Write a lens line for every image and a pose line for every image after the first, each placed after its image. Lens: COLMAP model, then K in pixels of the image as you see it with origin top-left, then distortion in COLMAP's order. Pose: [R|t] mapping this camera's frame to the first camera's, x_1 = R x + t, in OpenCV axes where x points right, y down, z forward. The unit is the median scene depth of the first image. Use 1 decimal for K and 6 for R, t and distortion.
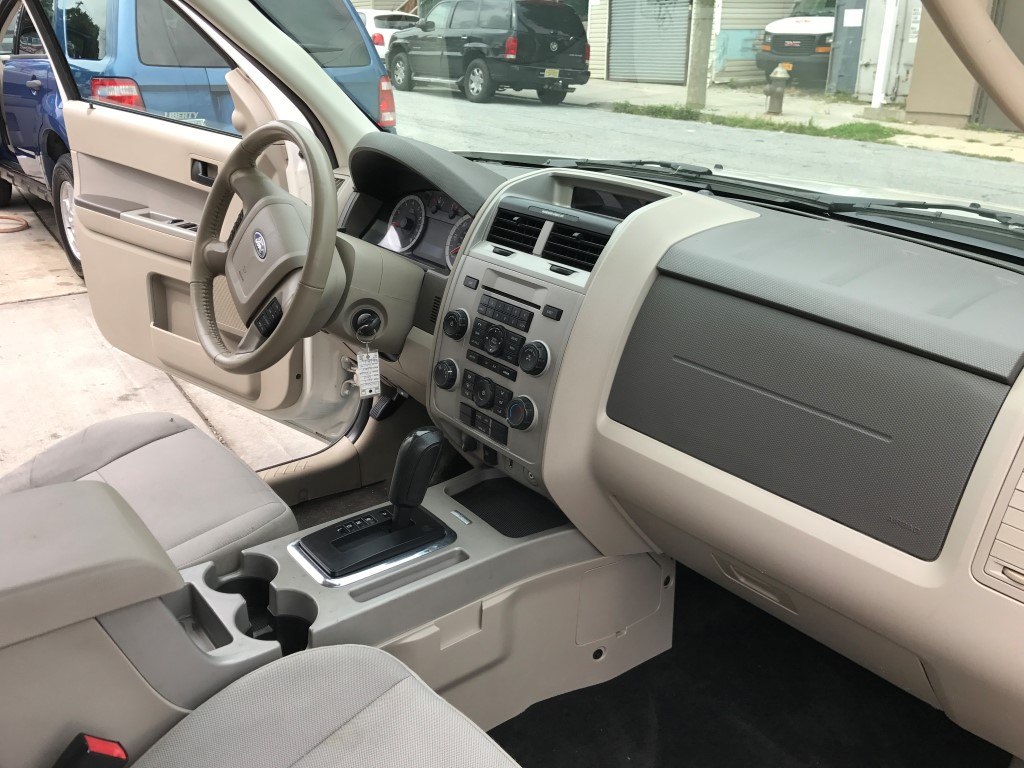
lens RADIAL K [[843.0, 0, 531.8], [0, 843.0, 381.5], [0, 0, 1]] dist [0.058487, -0.000832]
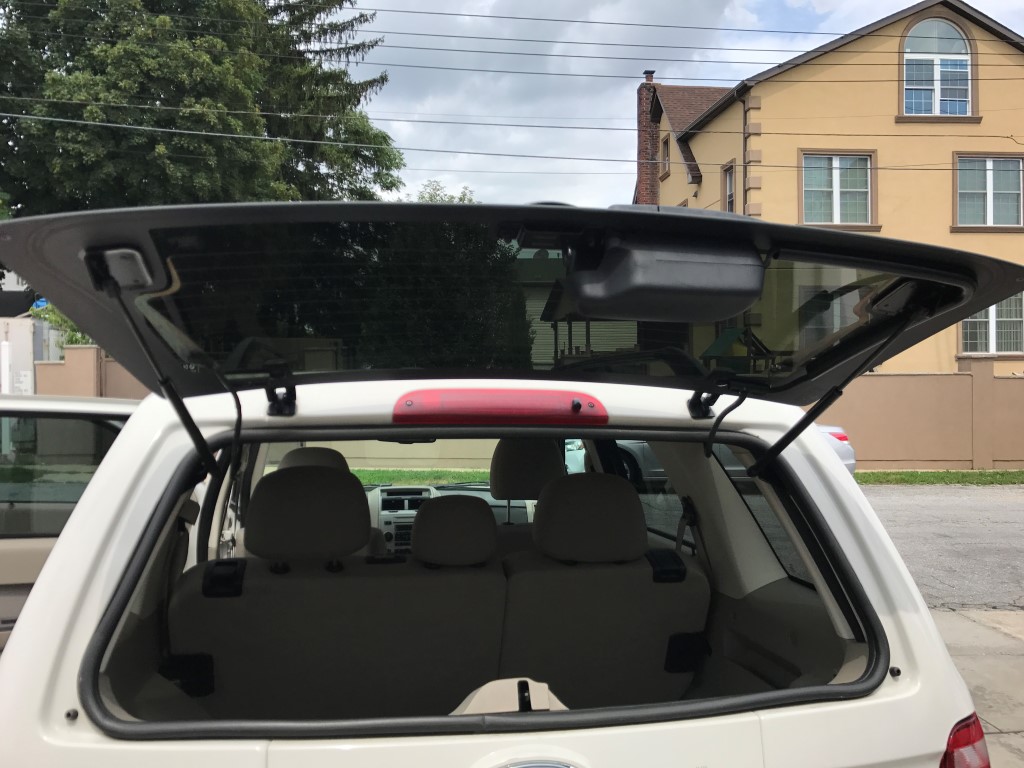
lens RADIAL K [[813.2, 0, 512.0], [0, 813.2, 384.0], [0, 0, 1]] dist [0.066279, -0.003381]
pose [[0.489197, -0.016657, 0.872014, -2.603322], [0.332517, 0.927865, -0.168817, 0.074345], [-0.806299, 0.372545, 0.459448, -1.026057]]
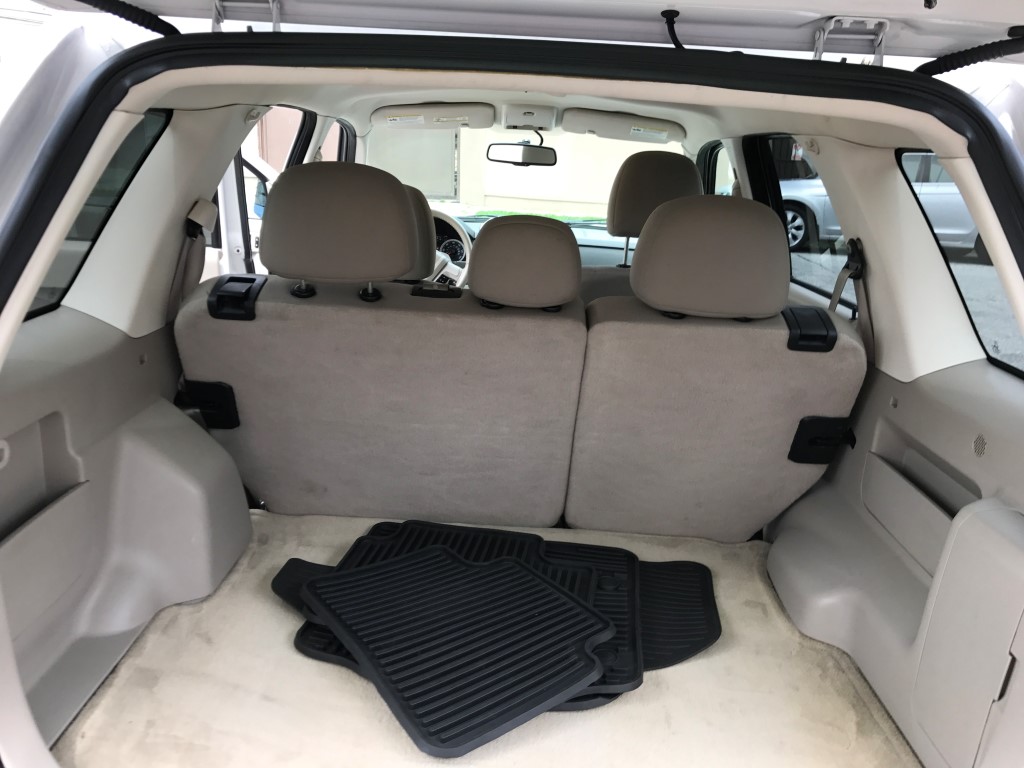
lens RADIAL K [[843.0, 0, 531.8], [0, 843.0, 381.5], [0, 0, 1]] dist [0.058487, -0.000832]
pose [[0.644758, -0.213774, 0.733885, -2.054721], [0.258626, 0.964482, 0.053728, 0.168857], [-0.719305, 0.155160, 0.677145, -0.882431]]
